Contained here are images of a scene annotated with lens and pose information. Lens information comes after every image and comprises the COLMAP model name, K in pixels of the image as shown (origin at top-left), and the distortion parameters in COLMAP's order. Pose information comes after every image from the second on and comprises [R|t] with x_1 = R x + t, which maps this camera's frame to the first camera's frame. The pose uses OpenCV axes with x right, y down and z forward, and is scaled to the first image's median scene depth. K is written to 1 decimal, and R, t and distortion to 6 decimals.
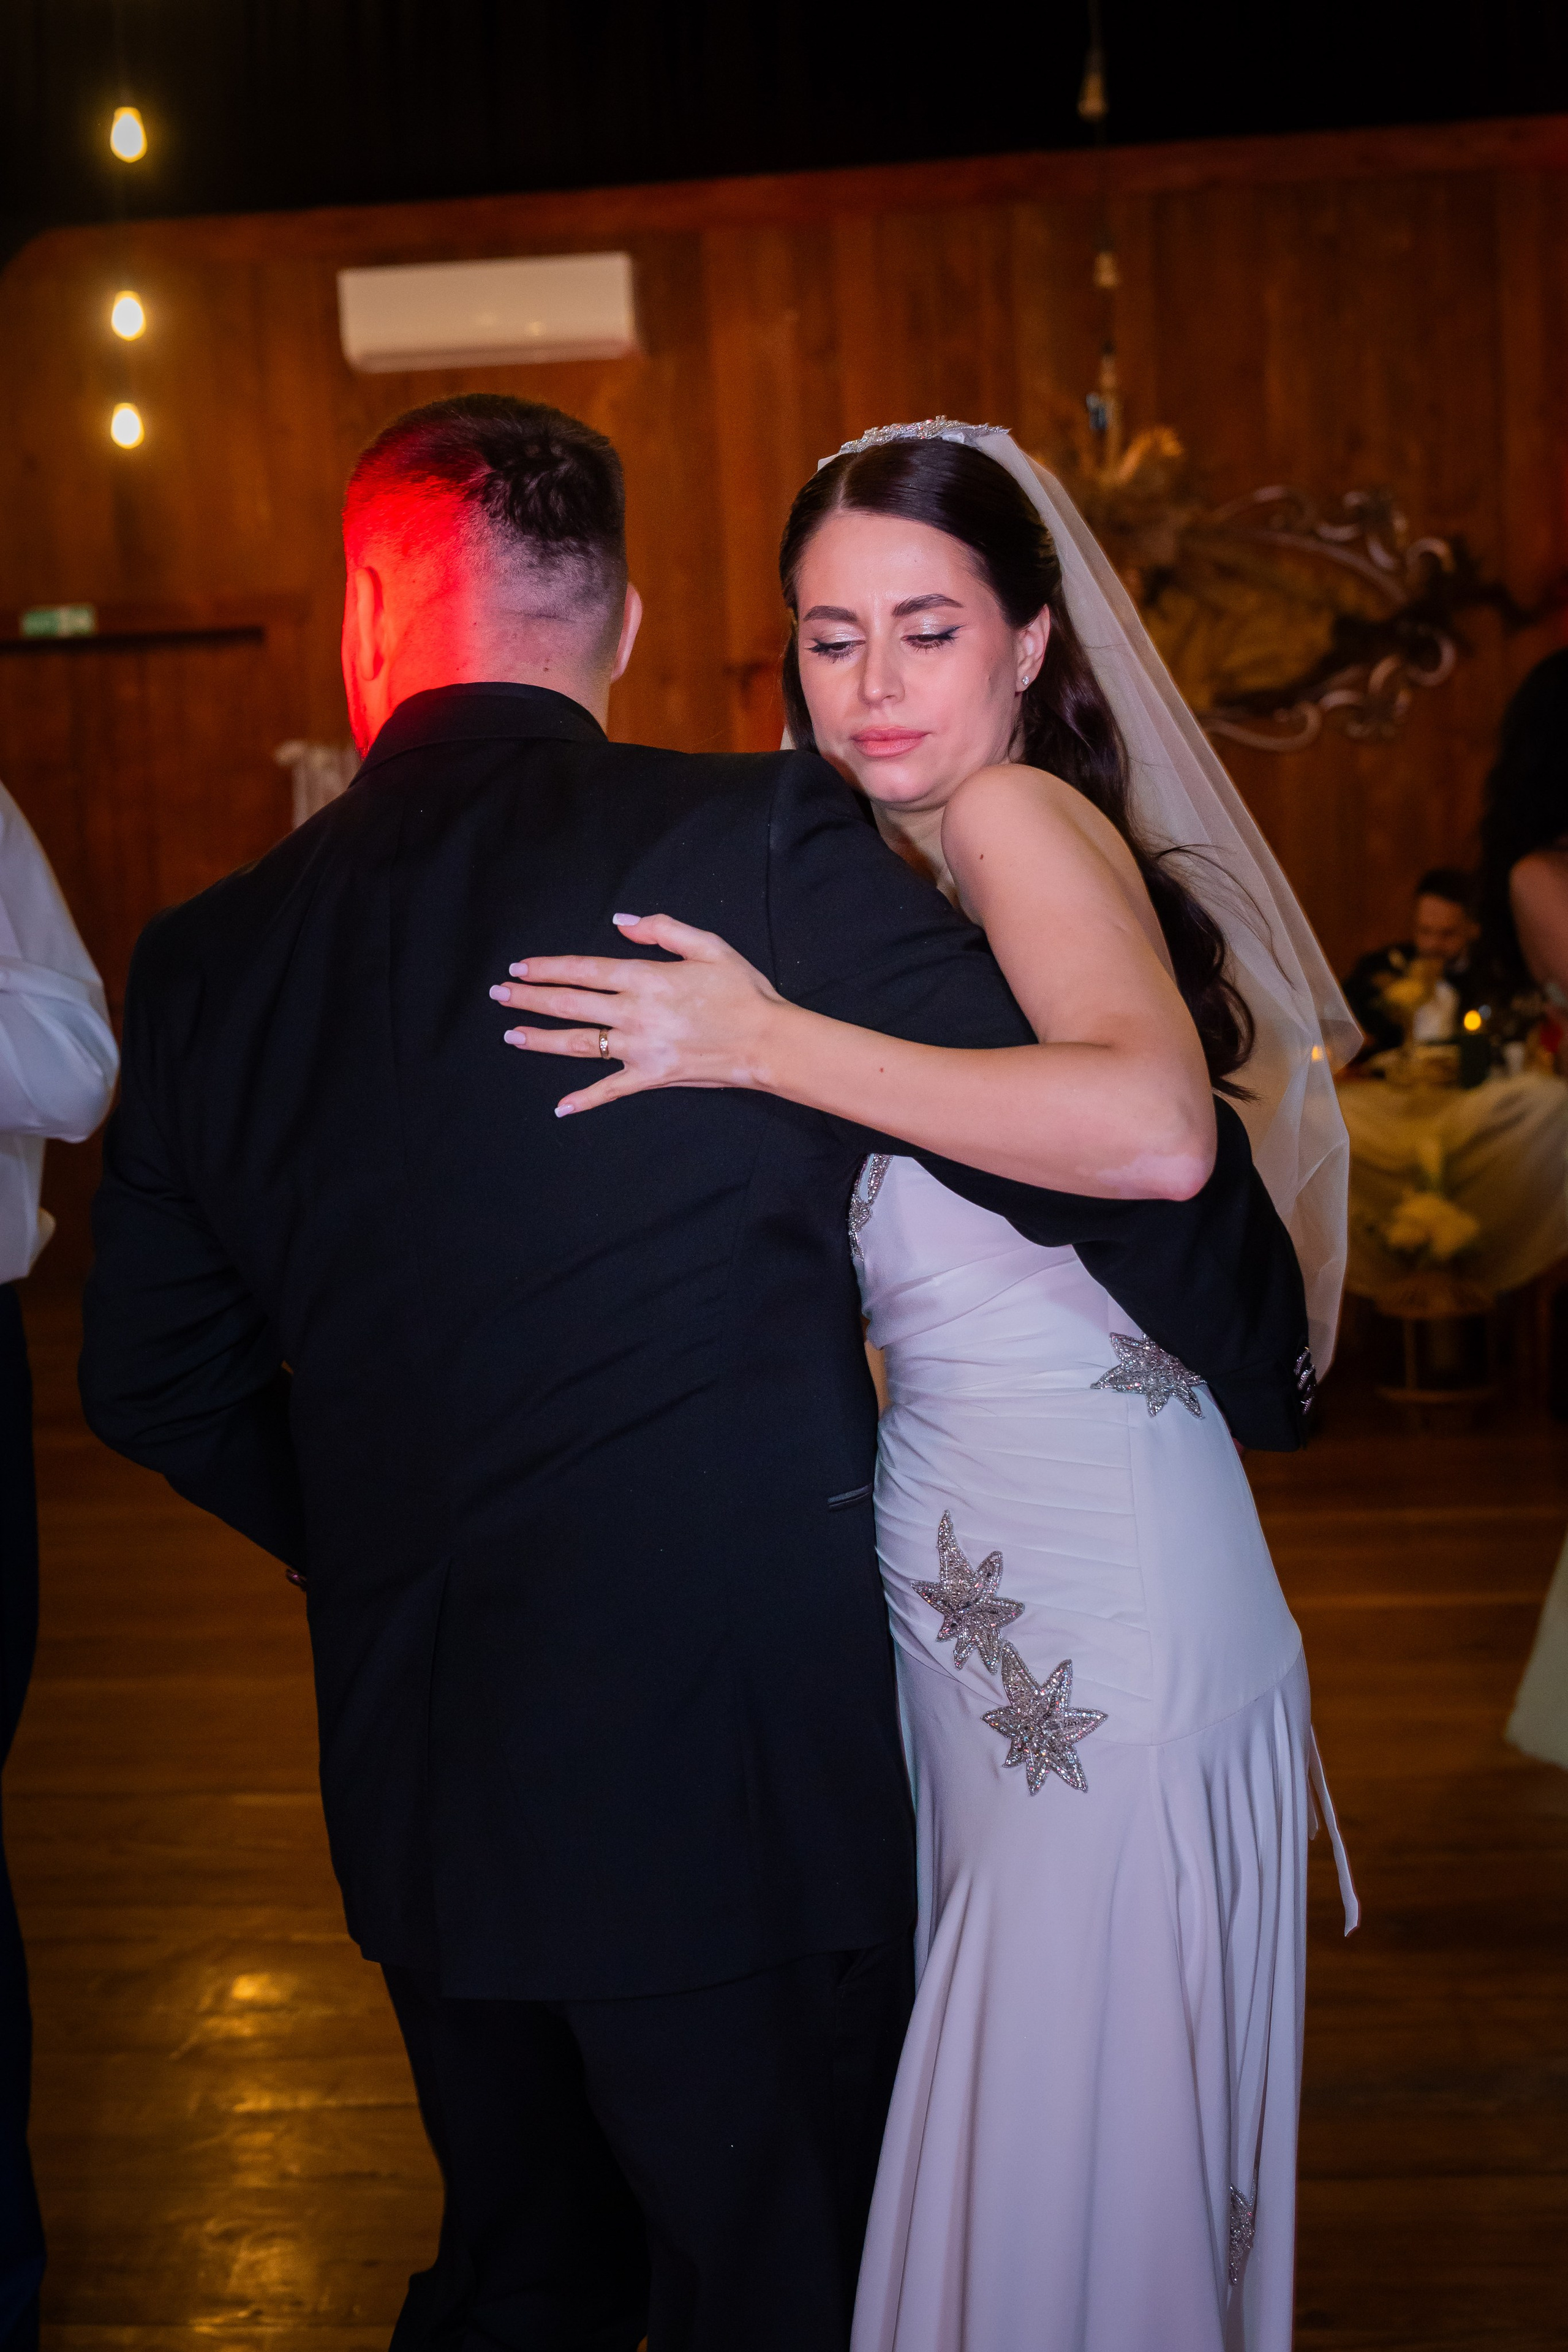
lens RADIAL K [[3095.7, 0, 822.2], [0, 3095.7, 1237.1], [0, 0, 1]] dist [-0.013199, 0.000000]
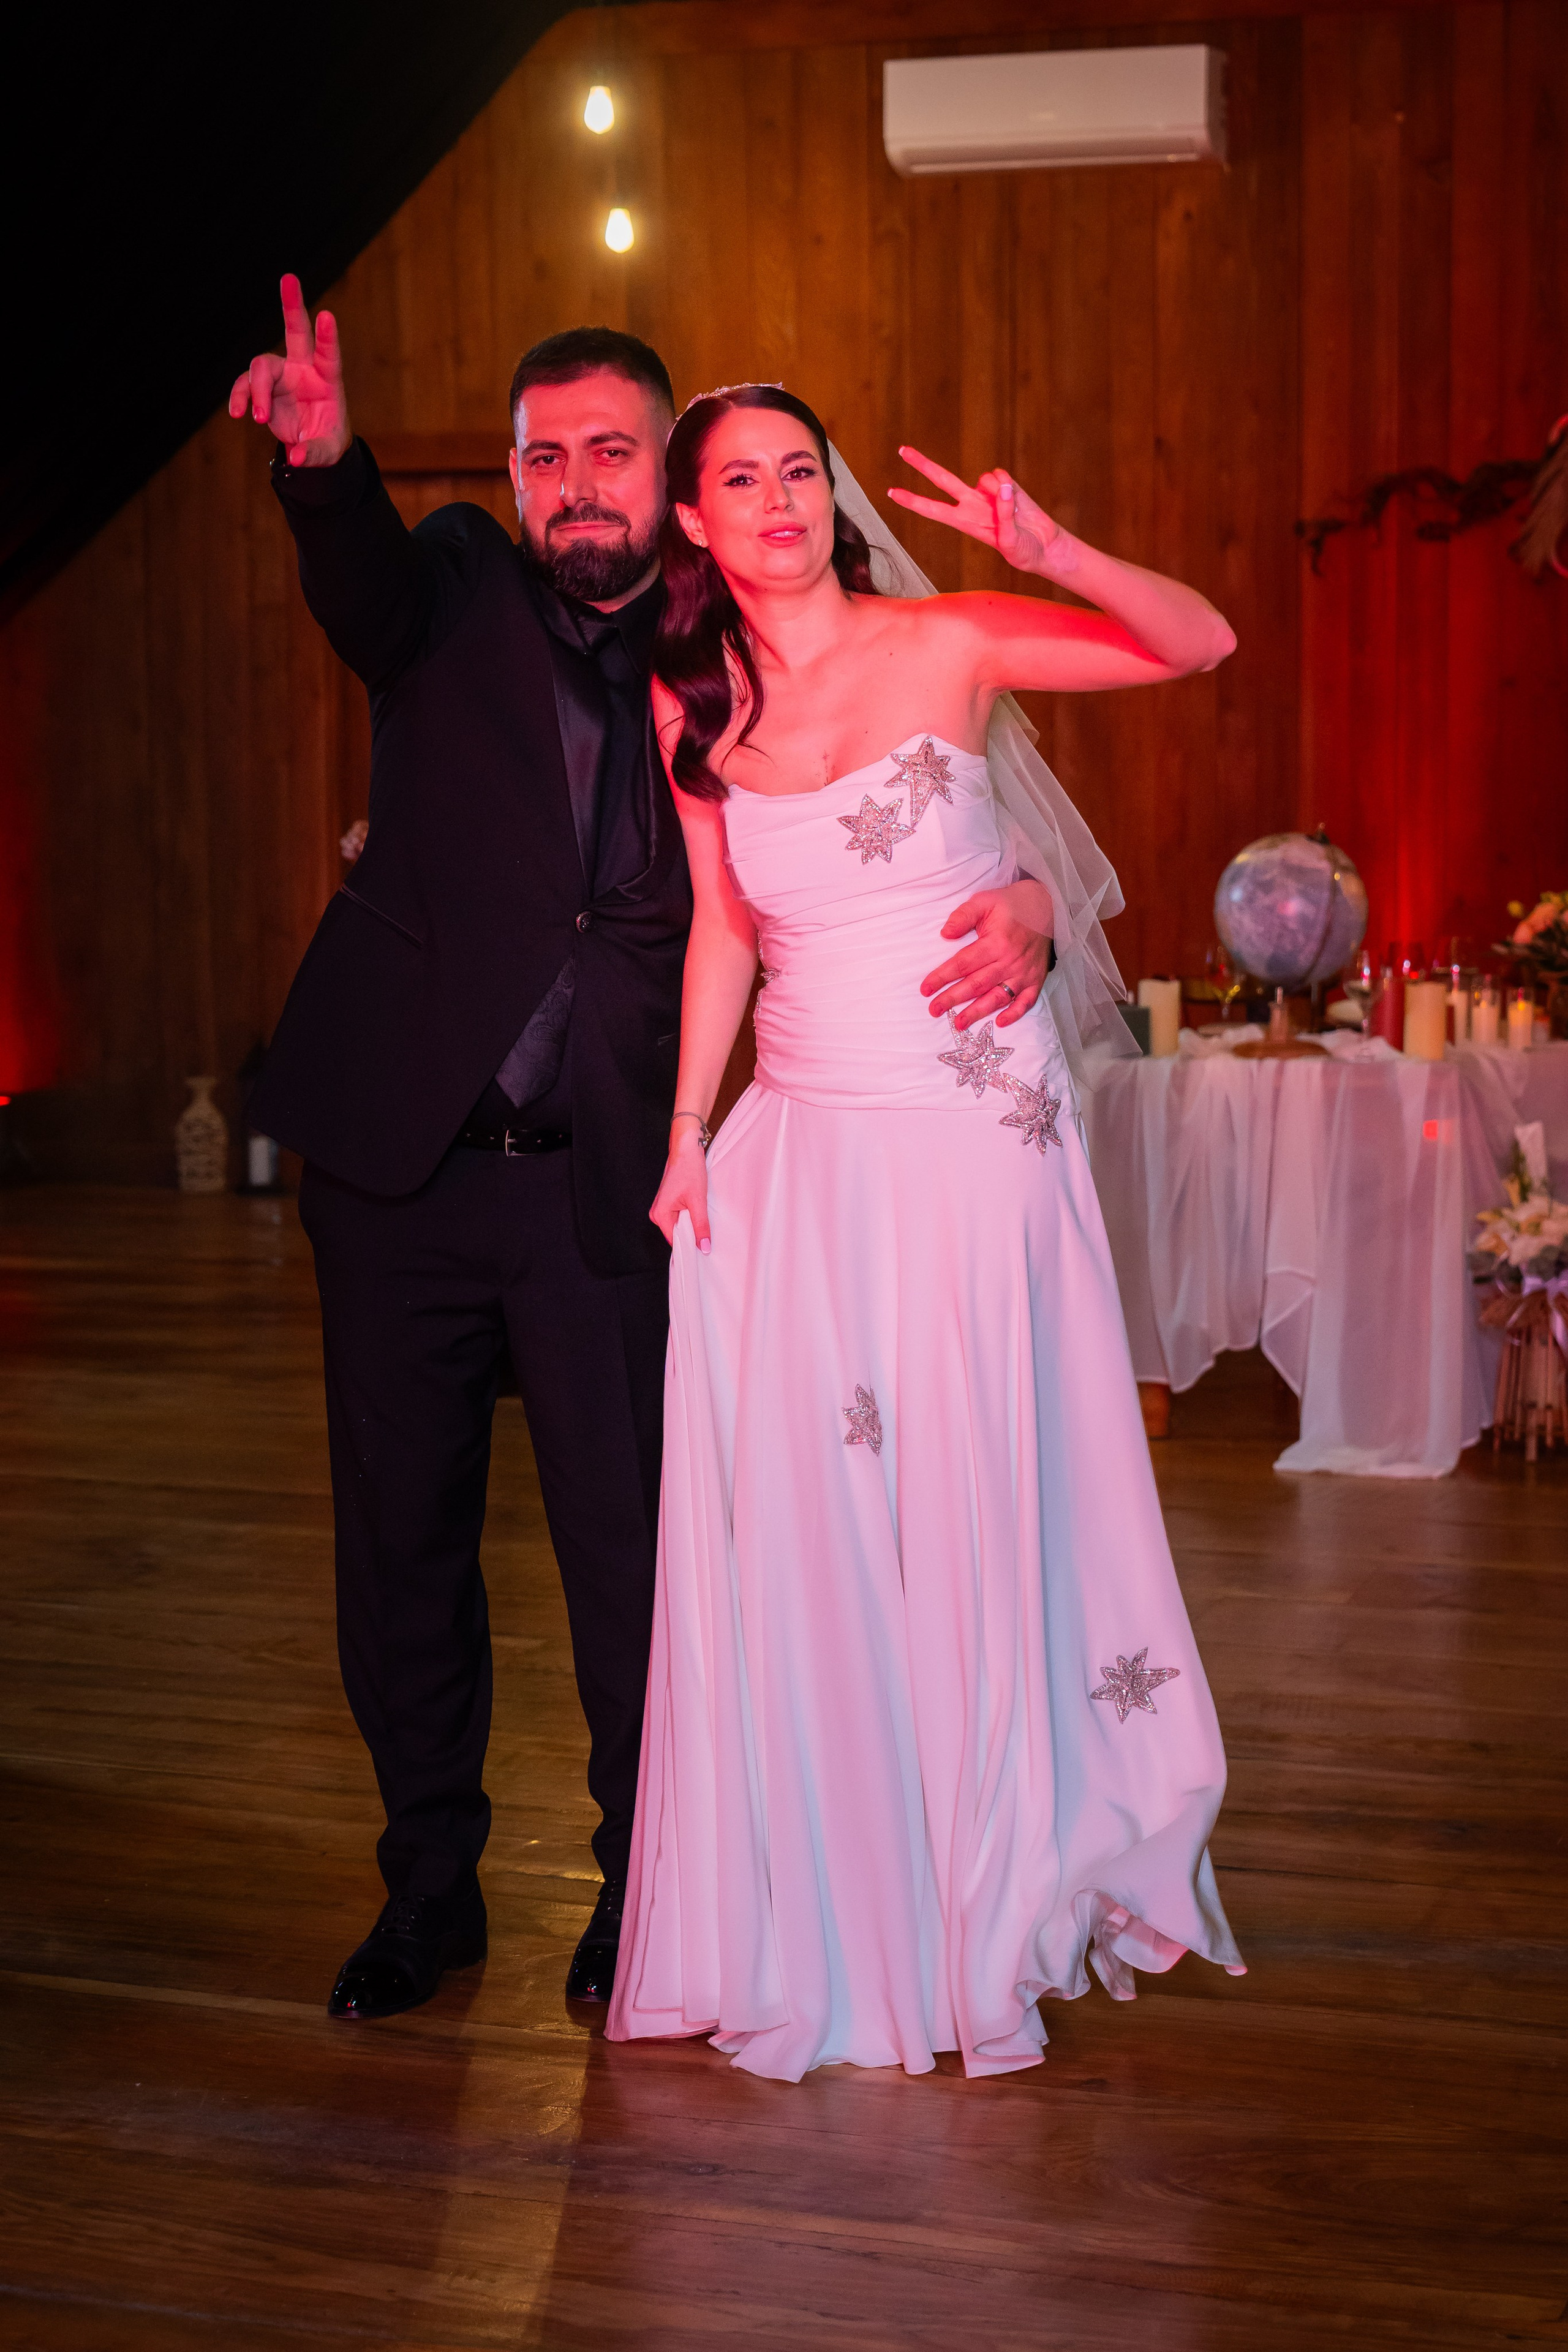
lens RADIAL K [[3872.4, 0, 796.6], [0, 3872.4, 1215.0], [0, 0, 1]] dist [0.017493, 0.000000]
pose [[0.973240, 0.076382, -0.216724, 0.083103], [-0.078876, 0.996880, -0.002870, 0.020313], [0.215829, 0.019888, 0.976229, -0.075567]]
